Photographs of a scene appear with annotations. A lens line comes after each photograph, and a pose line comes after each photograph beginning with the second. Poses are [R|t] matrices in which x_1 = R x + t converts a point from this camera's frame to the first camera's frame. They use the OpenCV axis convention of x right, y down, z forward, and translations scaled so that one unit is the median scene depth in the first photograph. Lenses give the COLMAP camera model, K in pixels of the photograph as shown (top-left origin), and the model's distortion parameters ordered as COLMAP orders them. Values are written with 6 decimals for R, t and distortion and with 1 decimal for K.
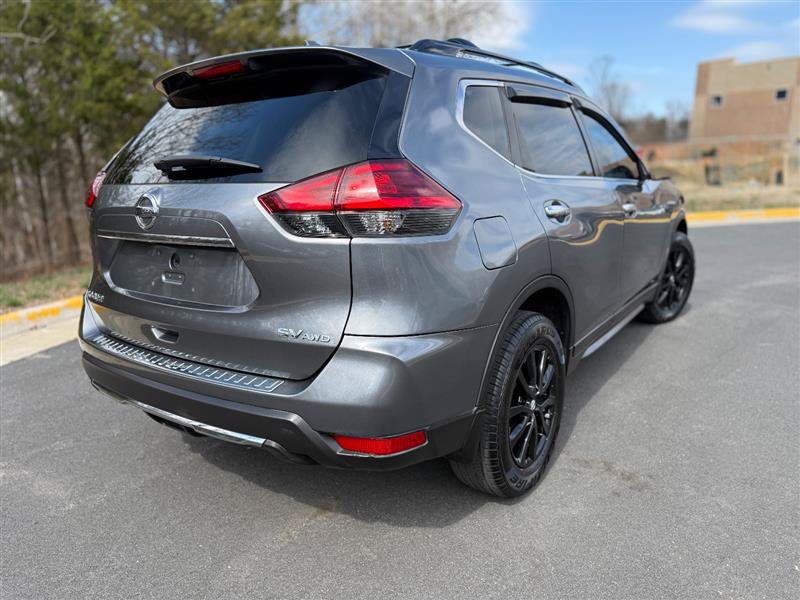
lens RADIAL K [[581.4, 0, 396.2], [0, 581.4, 301.5], [0, 0, 1]] dist [0.031525, -0.037055]
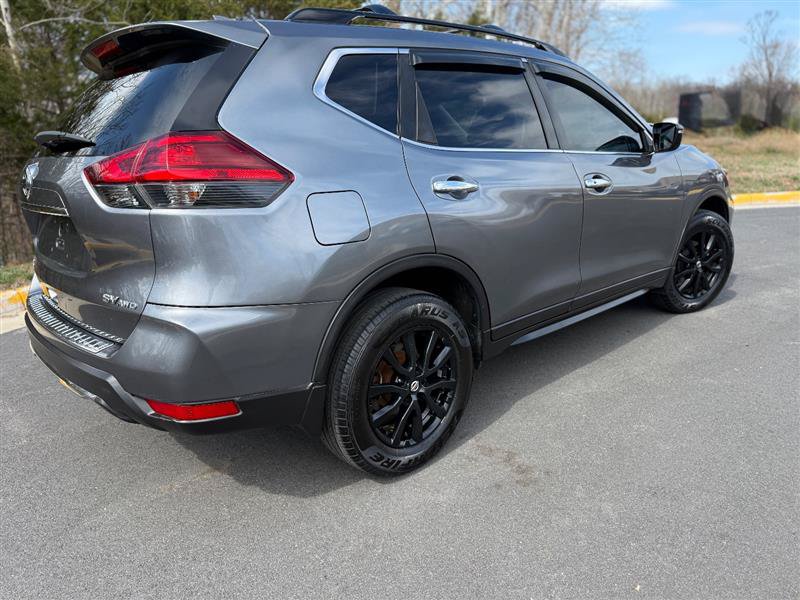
lens RADIAL K [[582.1, 0, 400.0], [0, 582.1, 300.0], [0, 0, 1]] dist [0.075729, -0.105640]
pose [[0.979258, 0.053936, -0.195306, 0.389340], [-0.044979, 0.997735, 0.050011, -0.015193], [0.197561, -0.040189, 0.979466, 0.038795]]
